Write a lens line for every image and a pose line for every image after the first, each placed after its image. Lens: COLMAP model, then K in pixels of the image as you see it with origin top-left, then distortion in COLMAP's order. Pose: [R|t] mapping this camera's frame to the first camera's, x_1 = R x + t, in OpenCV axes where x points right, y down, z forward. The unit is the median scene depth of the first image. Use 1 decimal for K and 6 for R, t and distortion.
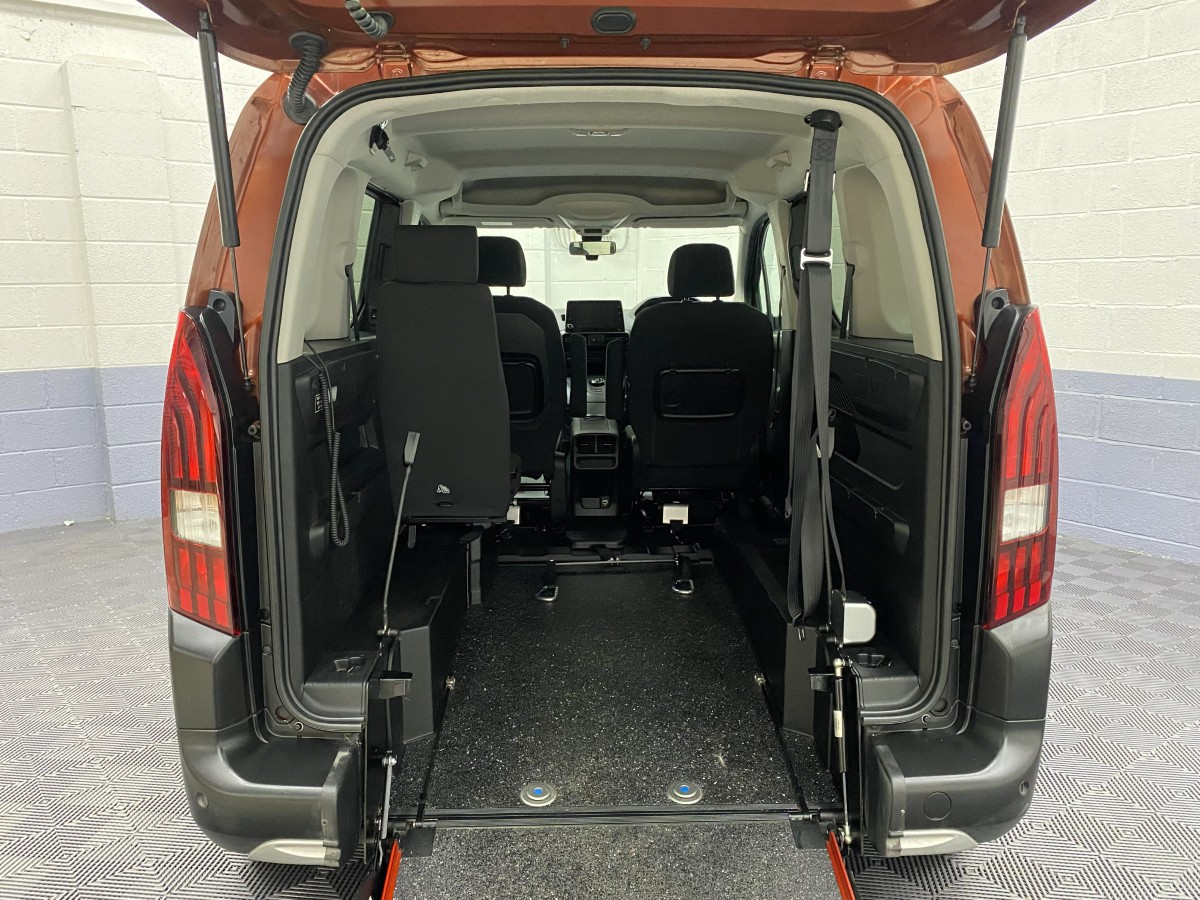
lens RADIAL K [[977.1, 0, 598.0], [0, 977.1, 457.9], [0, 0, 1]] dist [0.027874, -0.017520]
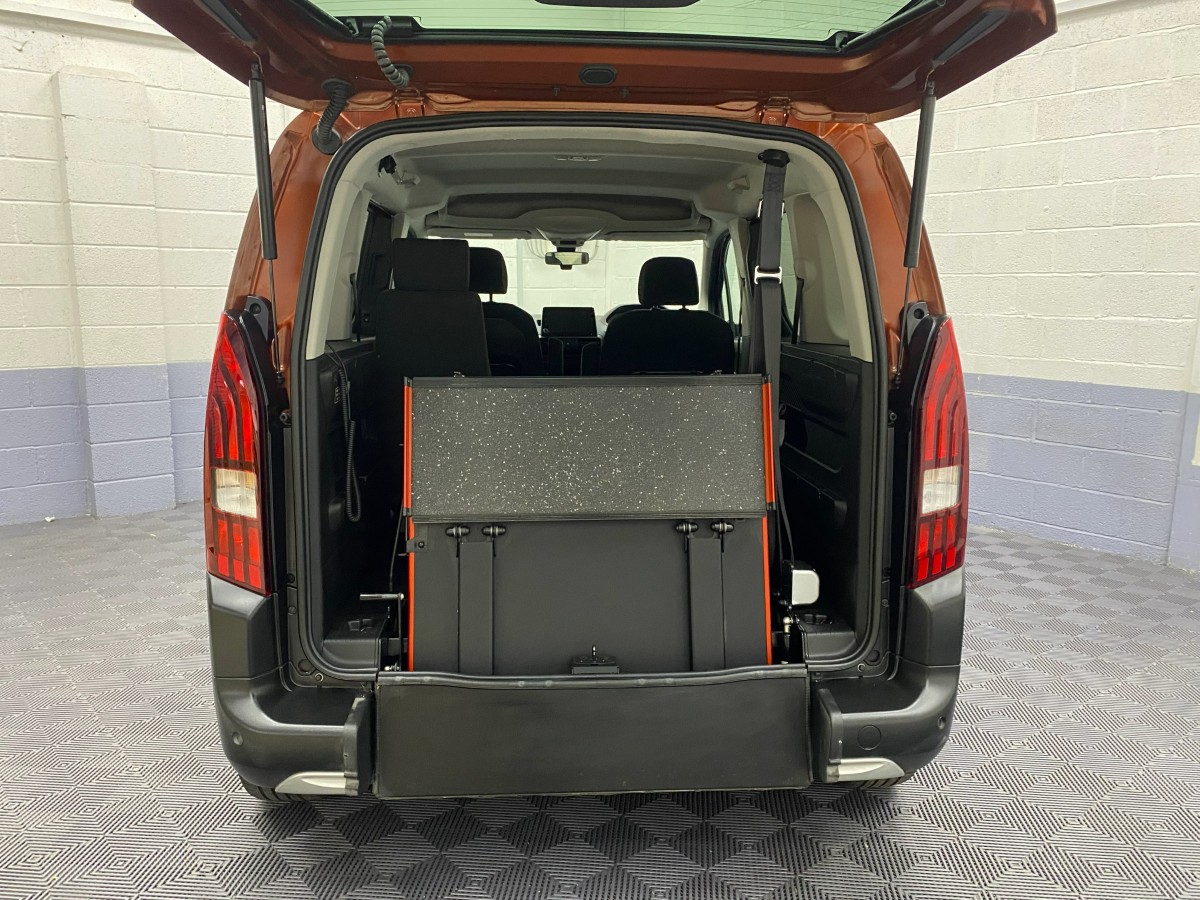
lens RADIAL K [[977.1, 0, 607.2], [0, 977.1, 442.7], [0, 0, 1]] dist [0.027874, -0.017520]
pose [[0.998941, 0.003525, 0.045873, -0.020728], [-0.002558, 0.999774, -0.021118, 0.021206], [-0.045937, 0.020978, 0.998724, -0.144038]]
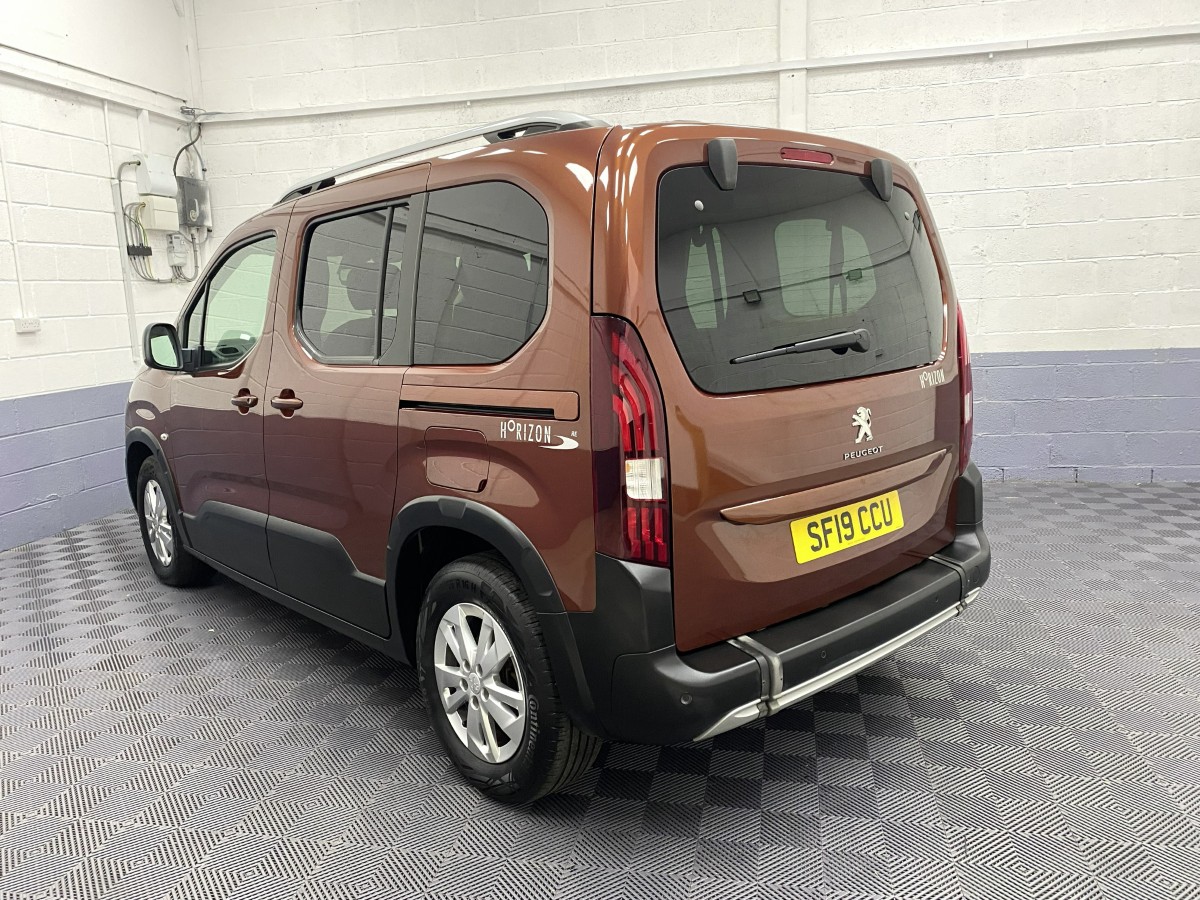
lens RADIAL K [[930.6, 0, 593.8], [0, 930.6, 442.7], [0, 0, 1]] dist [0.032465, -0.024712]
pose [[0.758942, -0.129090, 0.638234, -1.016359], [0.154966, 0.987798, 0.015518, -0.012274], [-0.632449, 0.087127, 0.769686, 0.100892]]
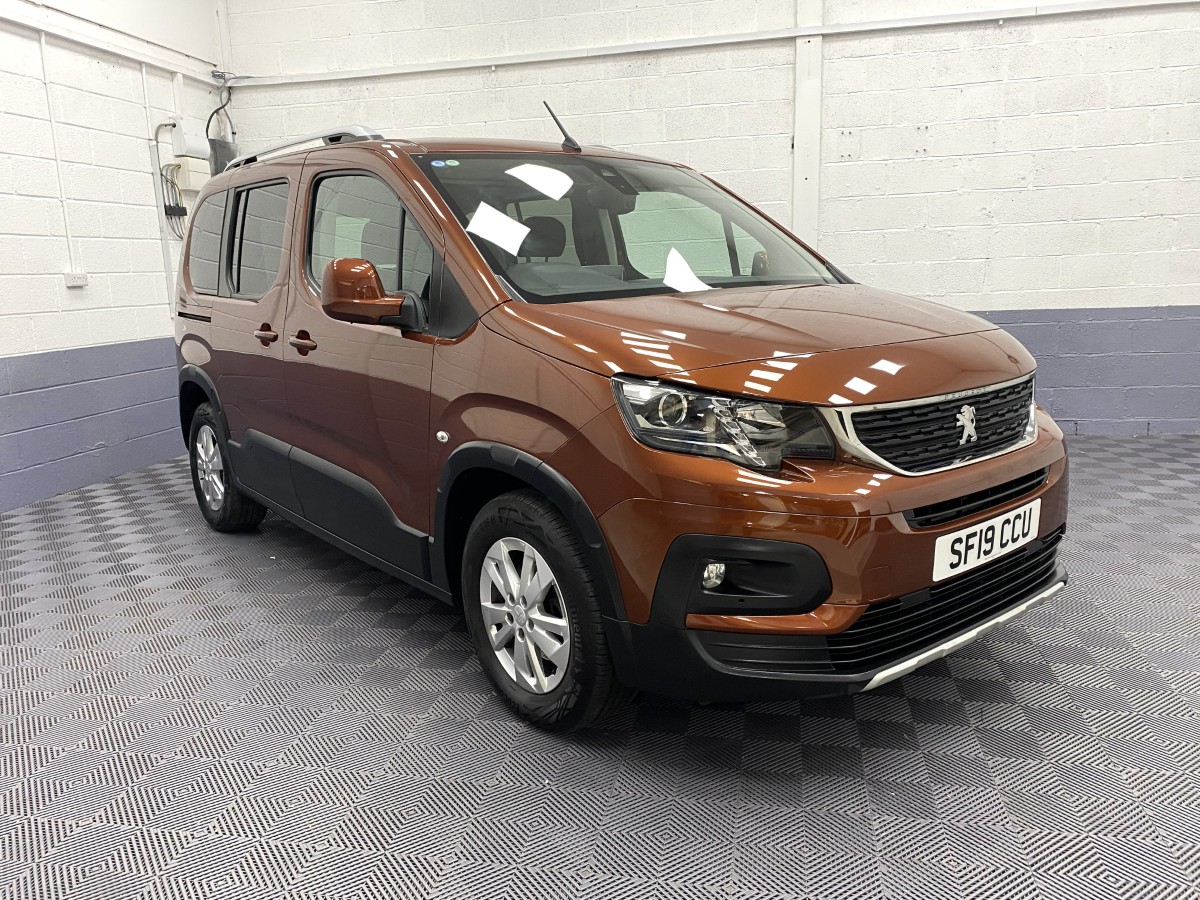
lens RADIAL K [[930.6, 0, 593.9], [0, 930.6, 449.9], [0, 0, 1]] dist [0.032465, -0.024712]
pose [[0.755918, -0.146852, 0.637984, -1.177410], [0.153070, 0.987151, 0.045858, 0.053693], [-0.636520, 0.062992, 0.768683, 0.059665]]
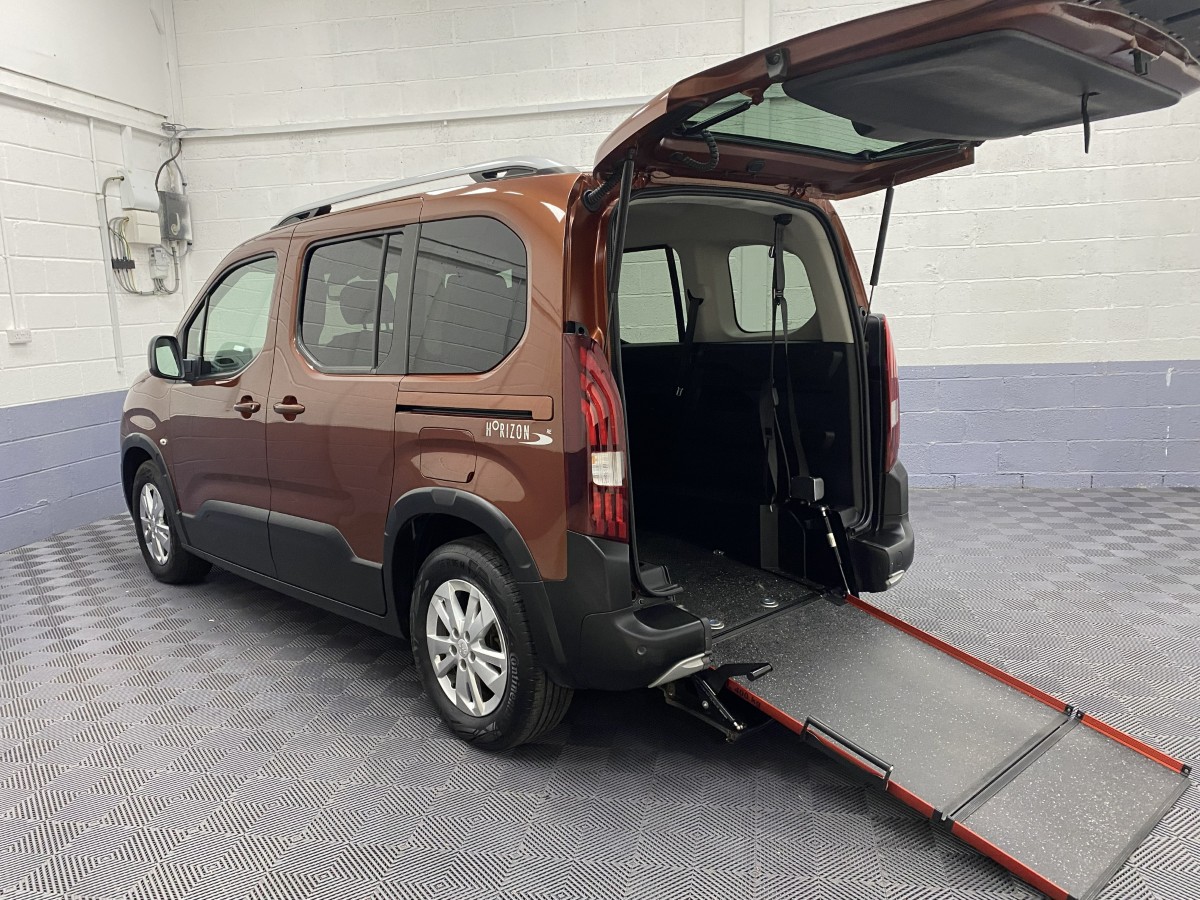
lens RADIAL K [[977.1, 0, 595.8], [0, 977.1, 455.2], [0, 0, 1]] dist [0.027874, -0.017520]
pose [[0.740315, -0.126635, 0.660225, -1.188777], [0.154759, 0.987824, 0.015938, 0.011249], [-0.654204, 0.090377, 0.750899, -0.105611]]
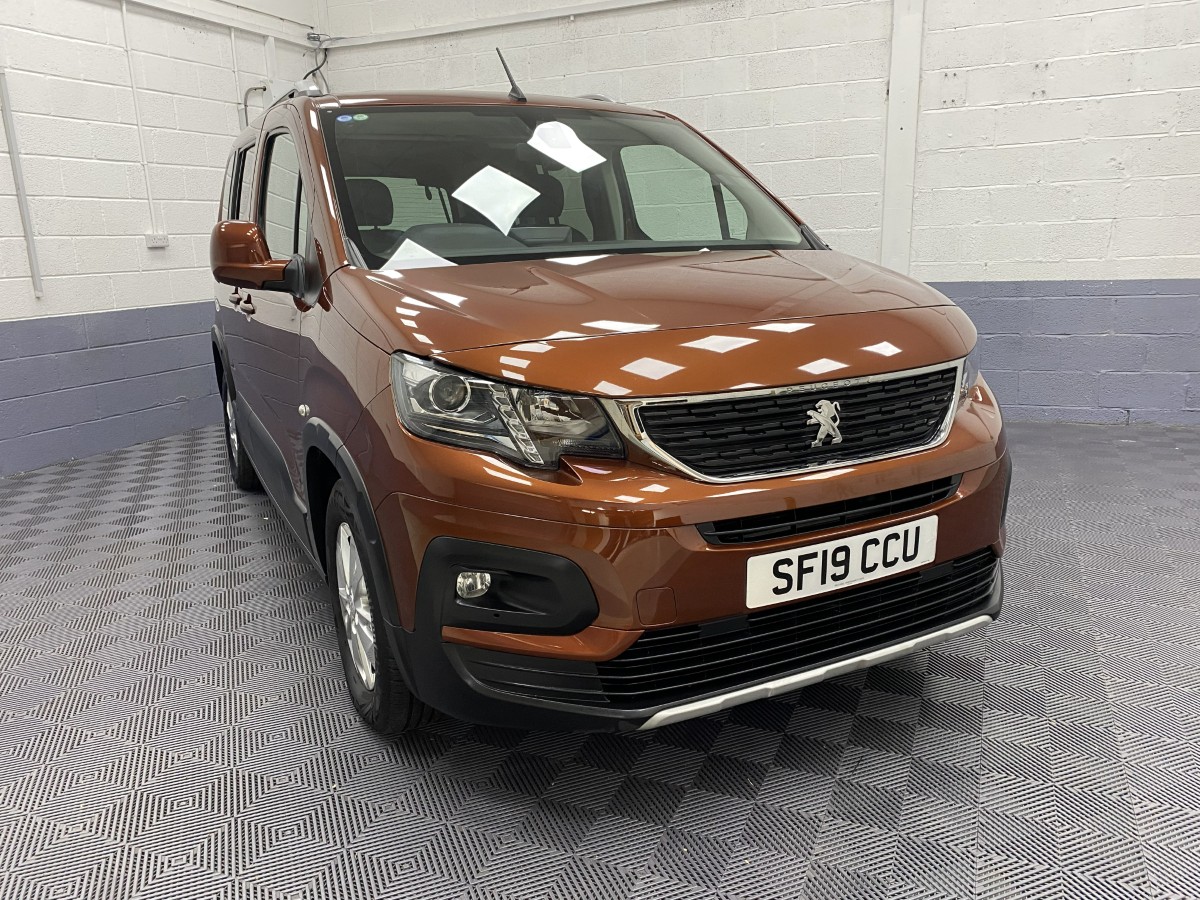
lens RADIAL K [[930.6, 0, 603.0], [0, 930.6, 451.3], [0, 0, 1]] dist [0.032465, -0.024712]
pose [[0.871699, -0.135341, 0.470981, -0.750371], [0.120817, 0.990792, 0.061104, 0.088375], [-0.474914, 0.003638, 0.880025, -0.082285]]
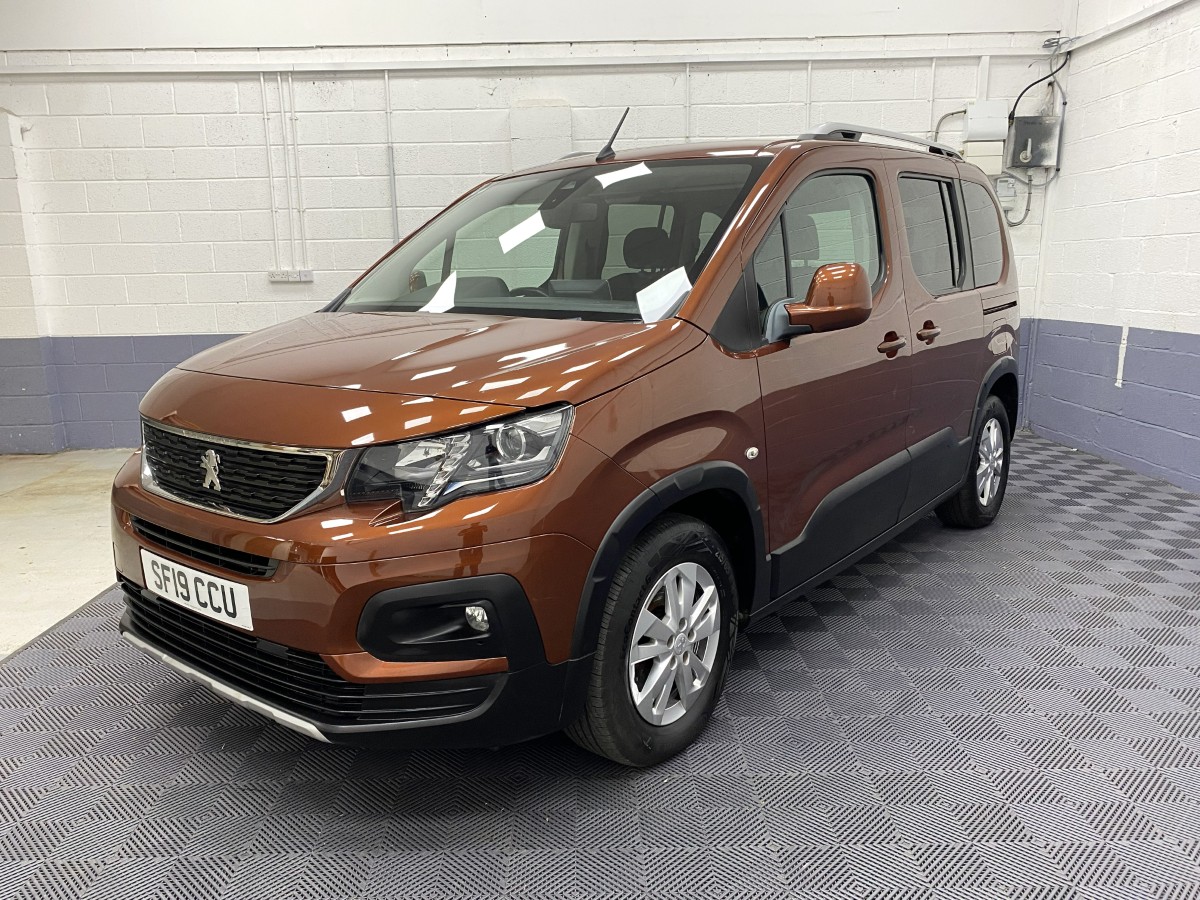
lens RADIAL K [[930.6, 0, 583.0], [0, 930.6, 447.0], [0, 0, 1]] dist [0.032465, -0.024712]
pose [[0.791268, 0.102832, -0.602761, 0.914411], [-0.097374, 0.994369, 0.041814, 0.028604], [0.603667, 0.025608, 0.796825, 0.031692]]
